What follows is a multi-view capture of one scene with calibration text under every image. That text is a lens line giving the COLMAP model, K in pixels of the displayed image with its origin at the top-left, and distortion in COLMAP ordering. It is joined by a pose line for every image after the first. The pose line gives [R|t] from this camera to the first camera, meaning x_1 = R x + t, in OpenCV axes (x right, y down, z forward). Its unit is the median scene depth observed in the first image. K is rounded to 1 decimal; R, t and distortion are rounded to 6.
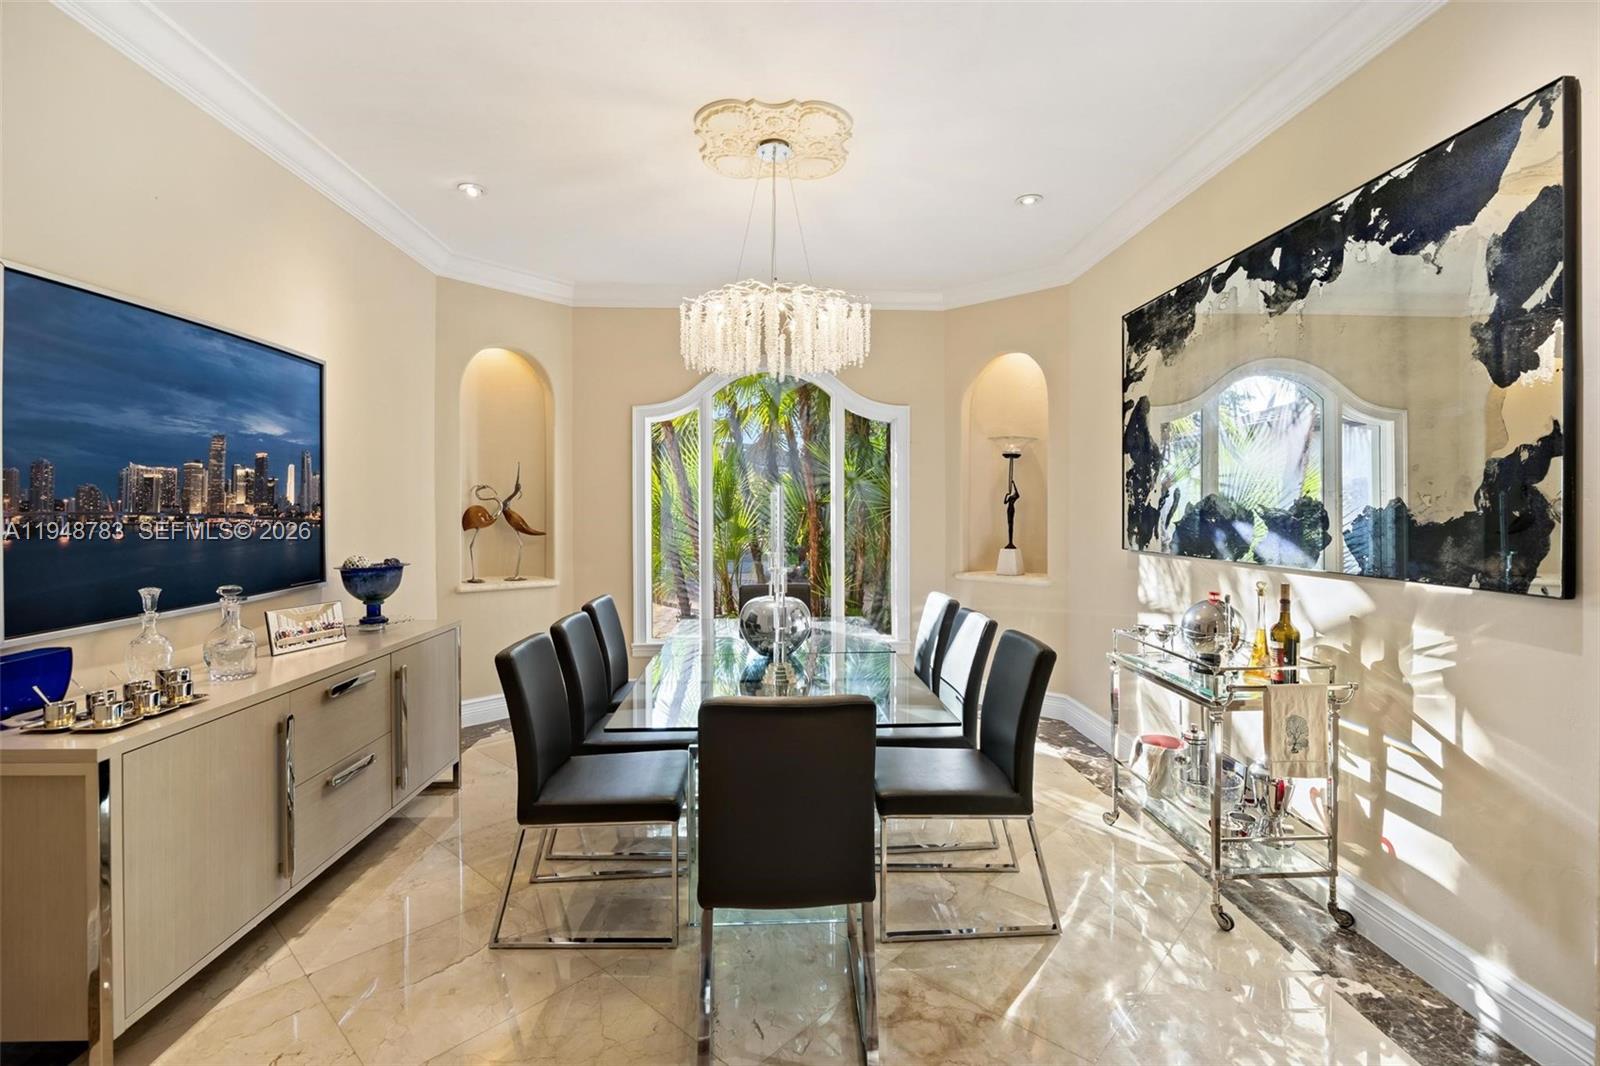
lens RADIAL K [[746.0, 0, 800.1], [0, 746.0, 511.5], [0, 0, 1]] dist [-0.002351, -0.000207]
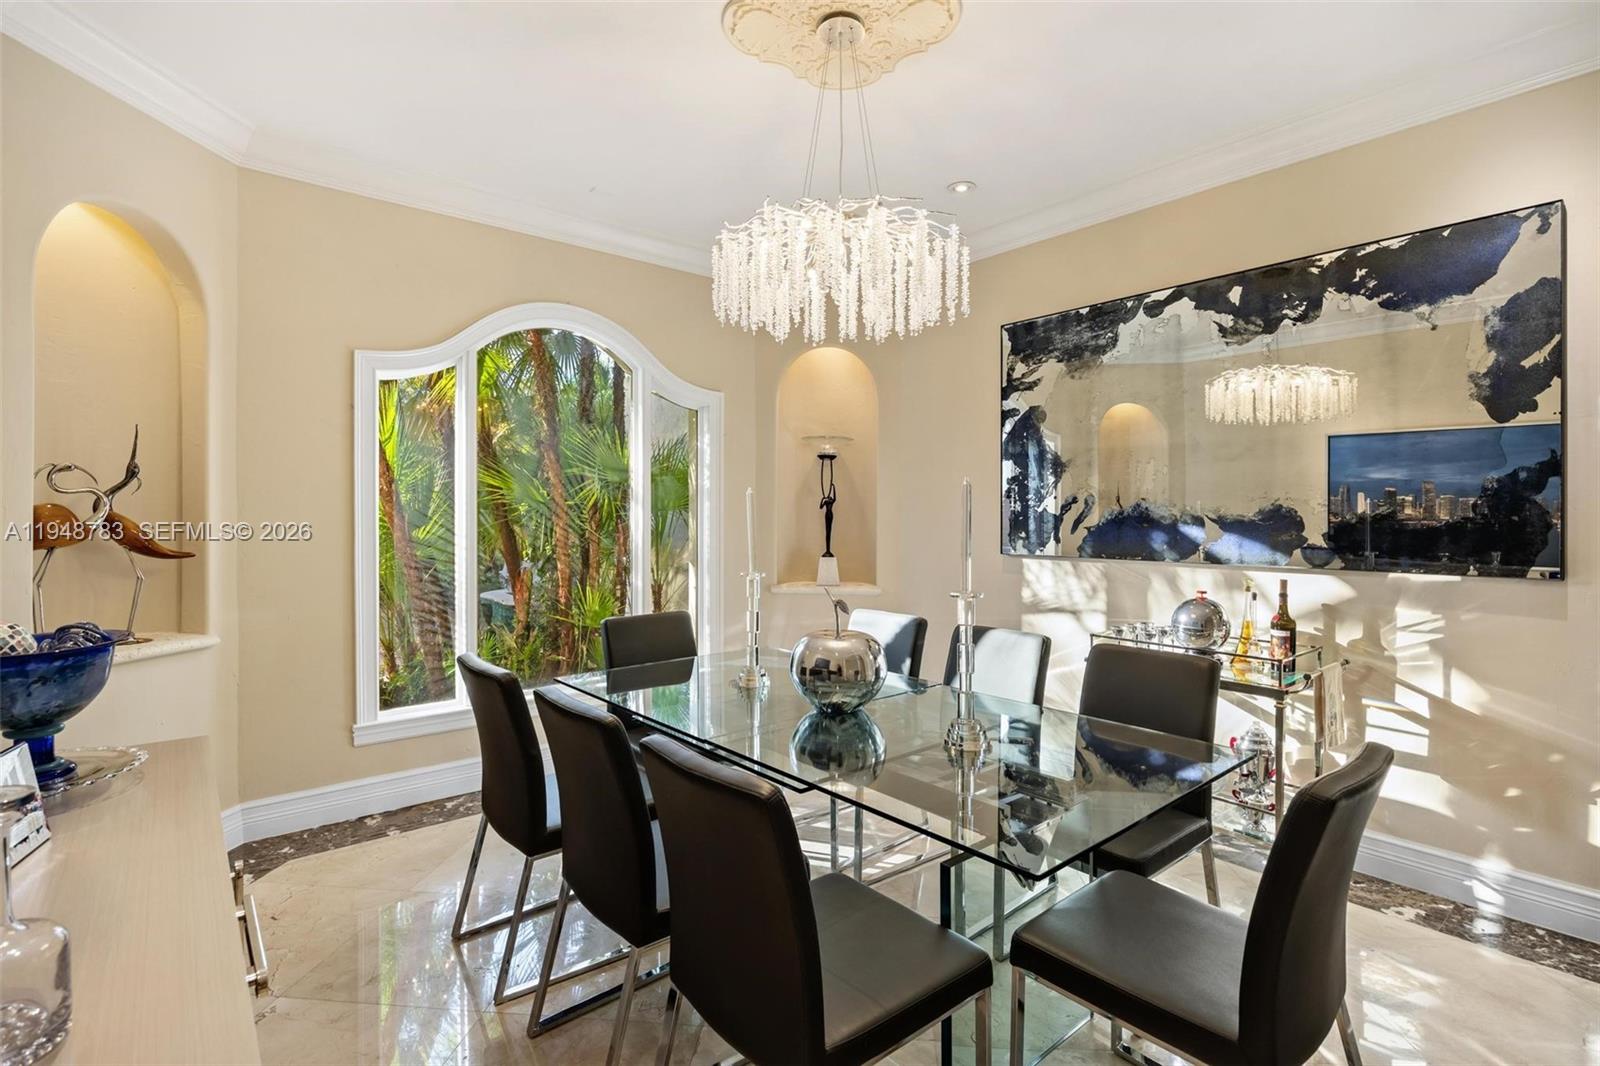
lens RADIAL K [[768.2, 0, 799.0], [0, 768.2, 515.5], [0, 0, 1]] dist [-0.001152, -0.000553]
pose [[0.788523, 0.000769, 0.615005, -0.700269], [0.000243, 0.999999, -0.001563, -0.000417], [-0.615006, 0.001382, 0.788522, 0.552596]]
